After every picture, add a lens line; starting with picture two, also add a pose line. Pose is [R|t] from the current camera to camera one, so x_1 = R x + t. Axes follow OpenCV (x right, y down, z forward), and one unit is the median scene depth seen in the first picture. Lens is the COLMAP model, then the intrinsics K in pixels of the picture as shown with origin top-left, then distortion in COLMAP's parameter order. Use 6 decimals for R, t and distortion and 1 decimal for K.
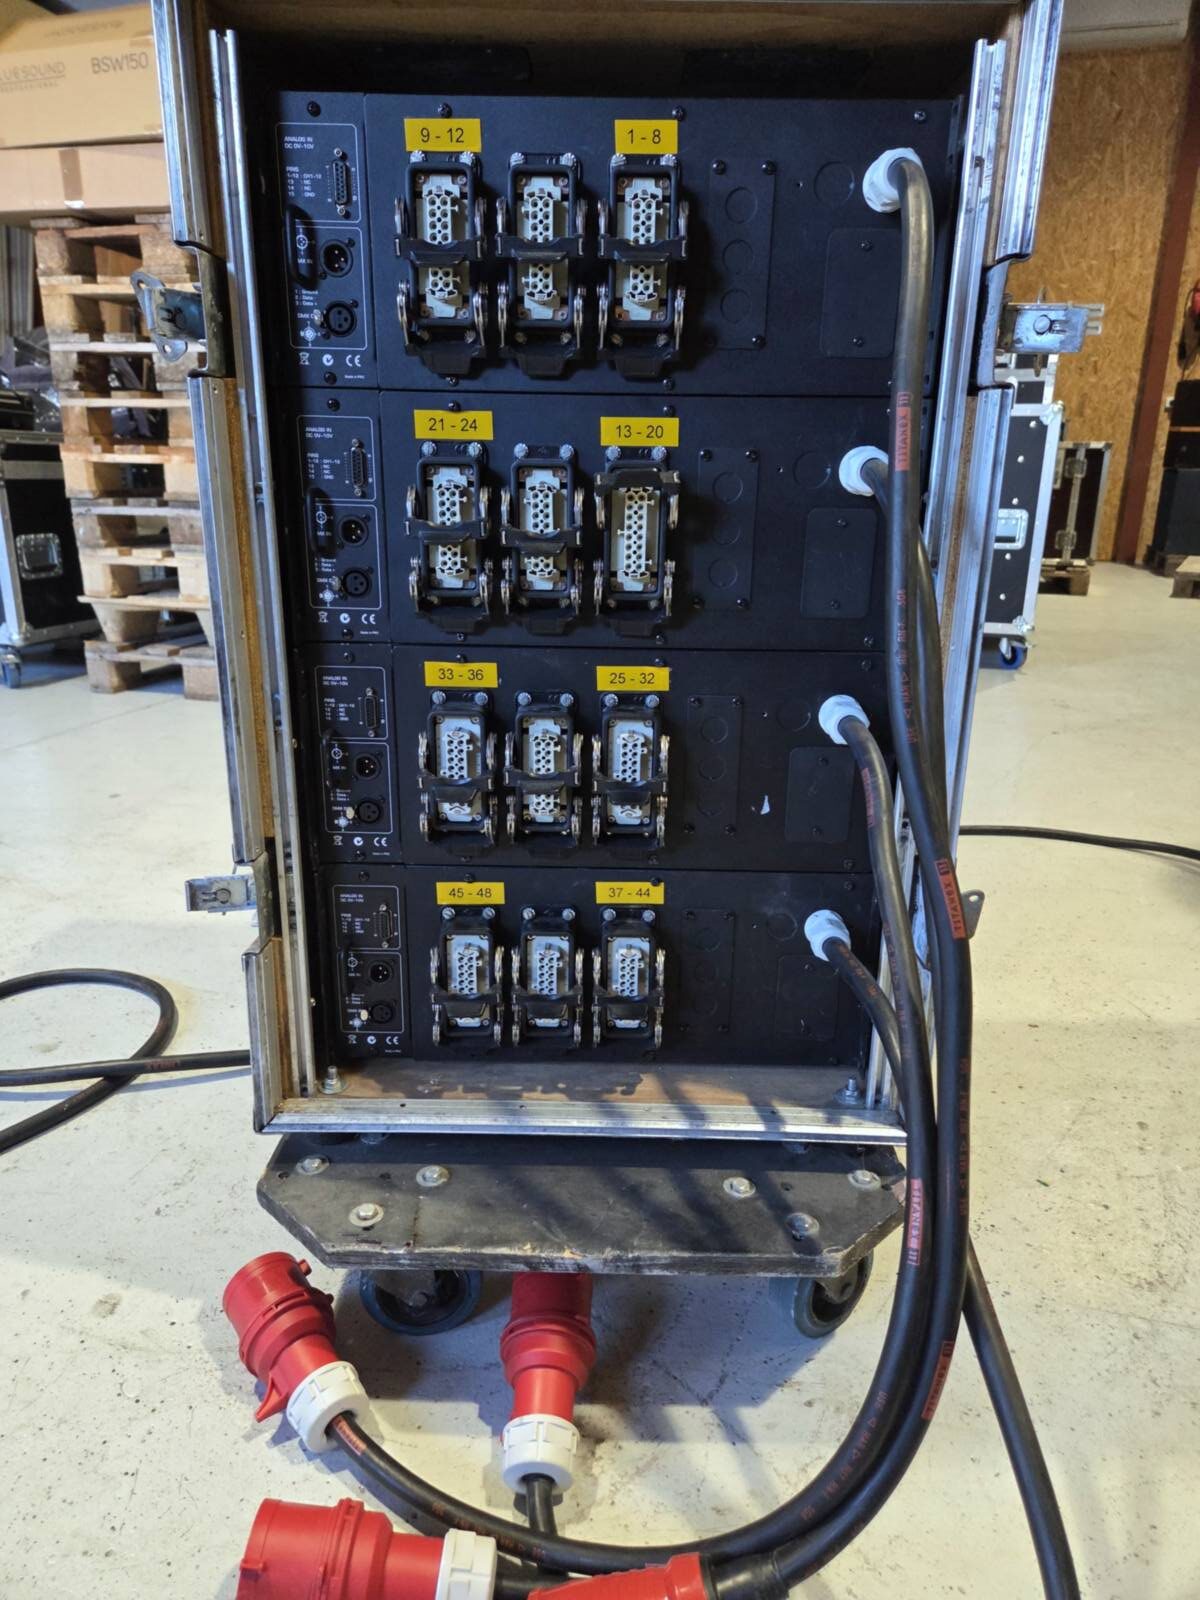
lens RADIAL K [[1074.5, 0, 603.9], [0, 1074.5, 805.8], [0, 0, 1]] dist [0.028198, -0.045359]
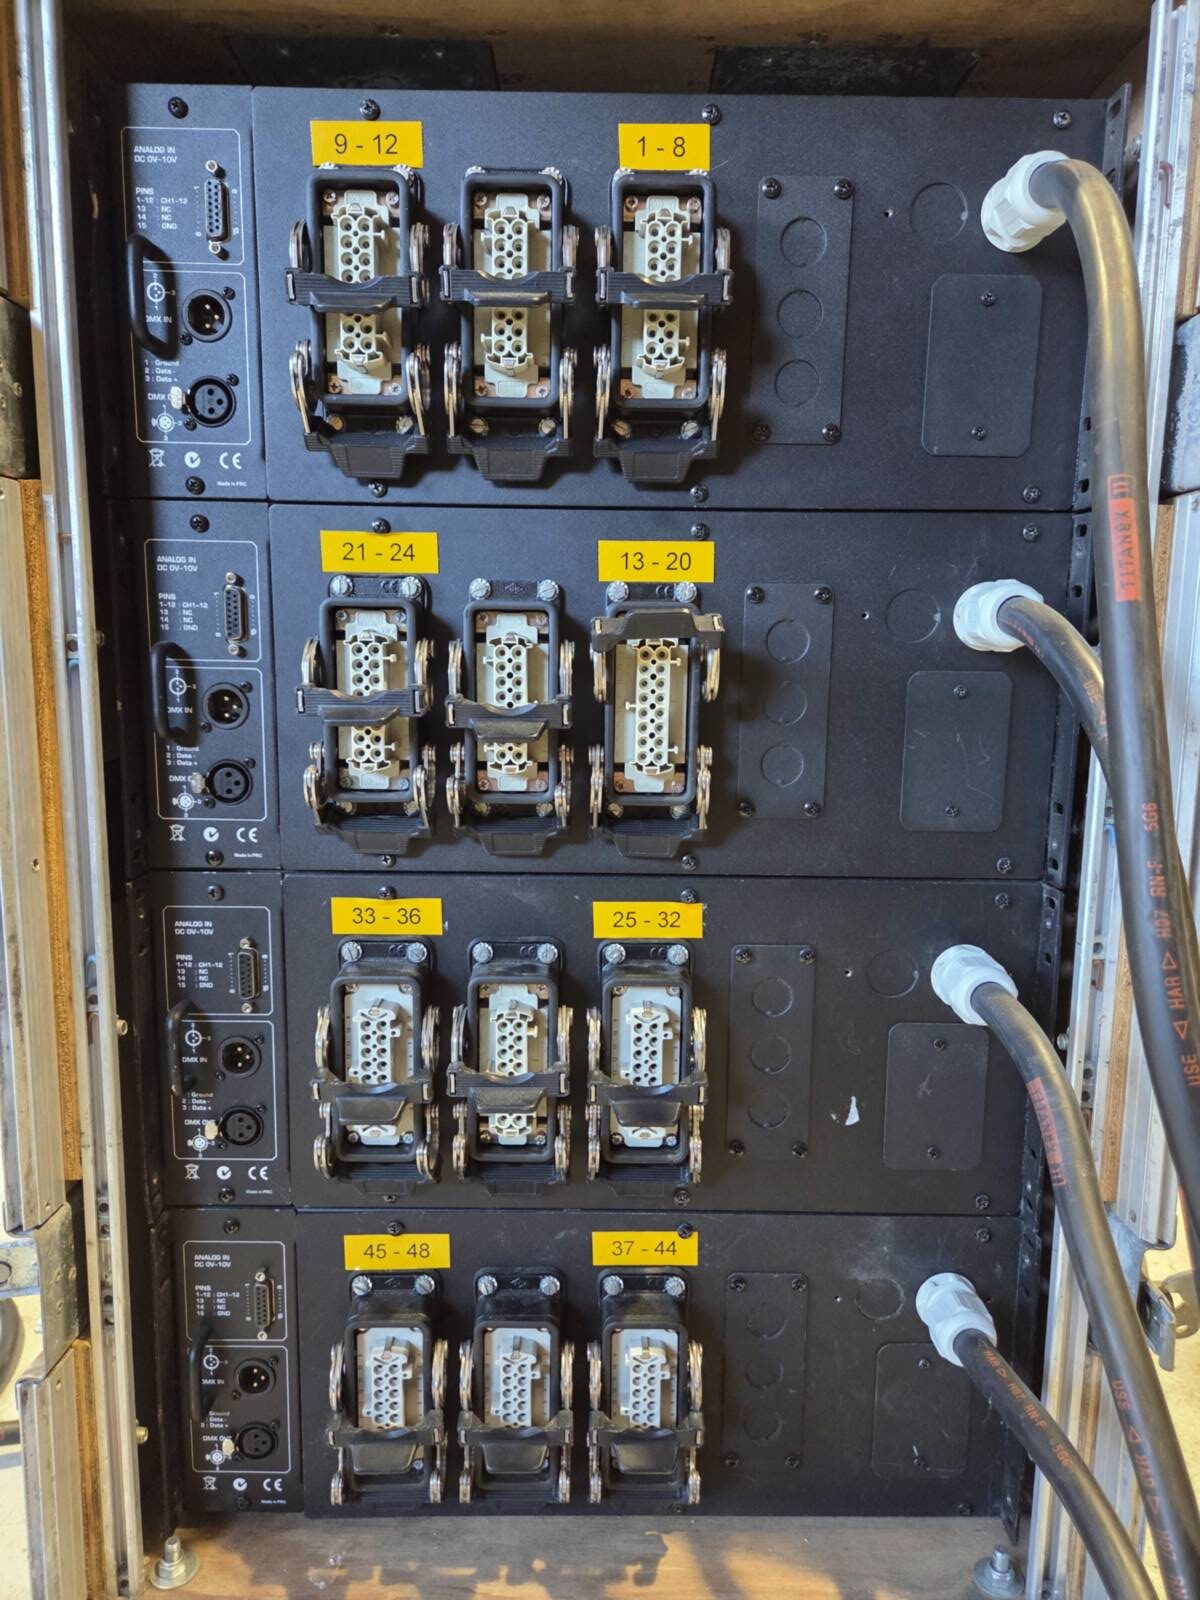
lens RADIAL K [[1074.5, 0, 613.9], [0, 1074.5, 786.8], [0, 0, 1]] dist [0.028198, -0.045359]
pose [[0.999440, -0.005977, 0.032936, -0.015753], [0.011527, 0.985203, -0.171006, -0.090244], [-0.031426, 0.171290, 0.984719, 0.349226]]
